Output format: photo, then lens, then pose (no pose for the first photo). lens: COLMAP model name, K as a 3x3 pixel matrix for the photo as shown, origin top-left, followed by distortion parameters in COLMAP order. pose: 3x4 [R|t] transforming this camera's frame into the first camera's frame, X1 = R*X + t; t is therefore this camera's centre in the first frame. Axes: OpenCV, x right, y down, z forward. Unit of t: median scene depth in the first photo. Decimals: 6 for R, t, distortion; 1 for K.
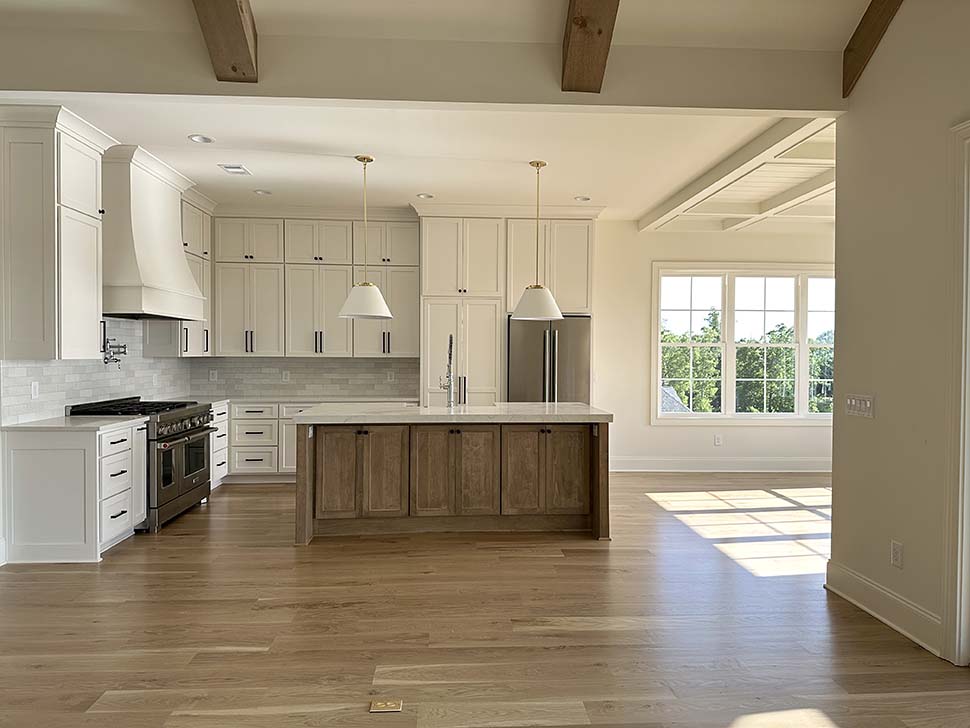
lens RADIAL K [[688.2, 0, 495.3], [0, 688.2, 348.1], [0, 0, 1]] dist [0.062869, -0.040234]
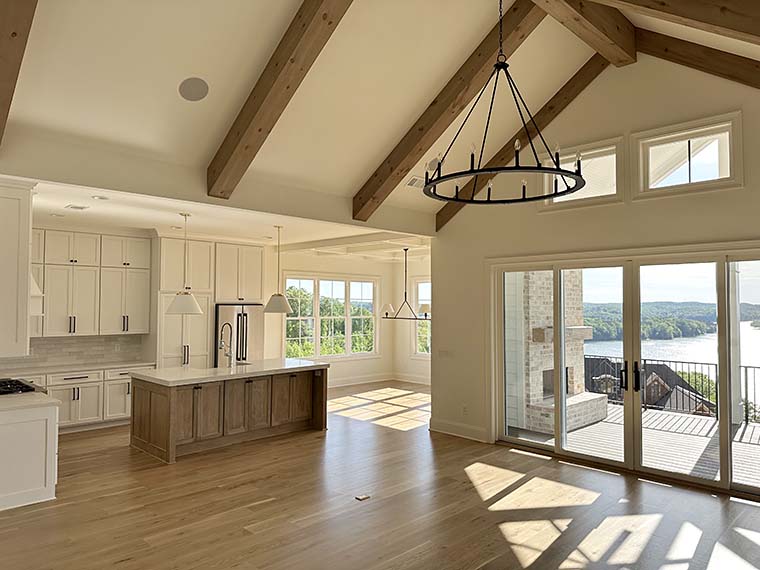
lens RADIAL K [[539.2, 0, 380.9], [0, 539.2, 281.3], [0, 0, 1]] dist [0.062869, -0.040234]
pose [[0.748940, 0.026105, 0.662123, -0.712585], [-0.007406, 0.999491, -0.031029, -0.089159], [-0.662596, 0.018335, 0.748752, -0.234579]]
